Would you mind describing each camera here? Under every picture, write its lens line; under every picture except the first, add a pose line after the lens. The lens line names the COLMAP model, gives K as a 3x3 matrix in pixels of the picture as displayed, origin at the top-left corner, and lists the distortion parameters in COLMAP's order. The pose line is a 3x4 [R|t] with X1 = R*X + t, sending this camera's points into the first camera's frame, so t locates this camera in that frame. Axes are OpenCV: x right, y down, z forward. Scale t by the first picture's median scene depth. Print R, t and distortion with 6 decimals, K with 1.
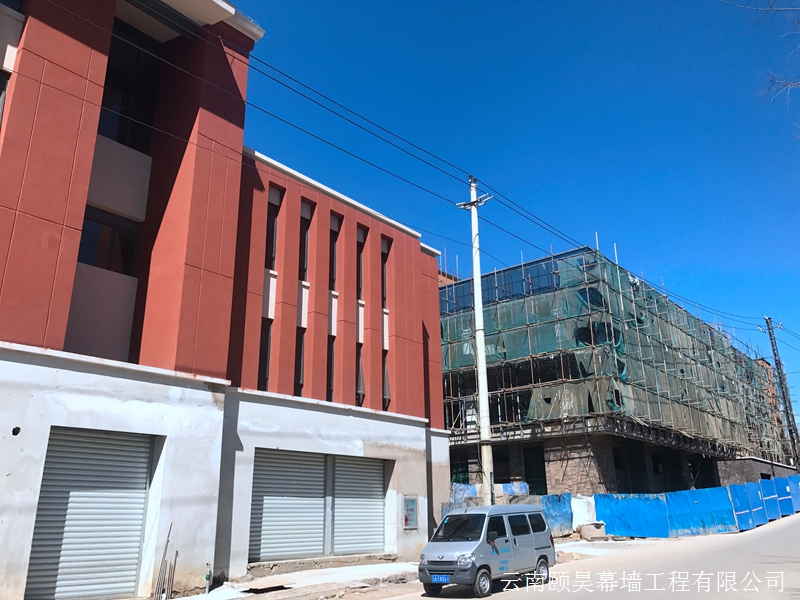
lens RADIAL K [[659.3, 0, 398.0], [0, 659.3, 293.2], [0, 0, 1]] dist [0.033385, -0.022625]
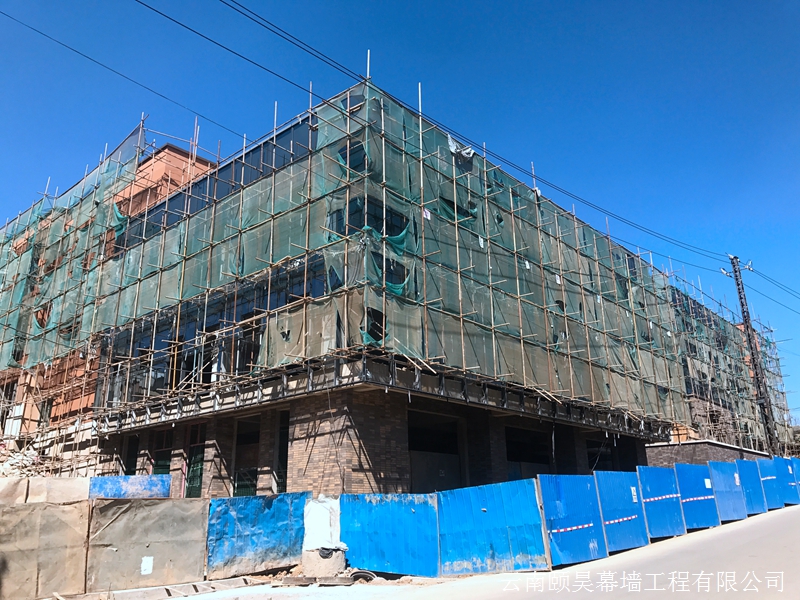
lens RADIAL K [[659.3, 0, 398.0], [0, 659.3, 293.2], [0, 0, 1]] dist [0.033385, -0.022625]
pose [[0.999567, -0.010731, -0.027409, 0.341062], [0.010909, 0.999920, 0.006363, 0.120660], [0.027338, -0.006659, 0.999604, 0.411686]]
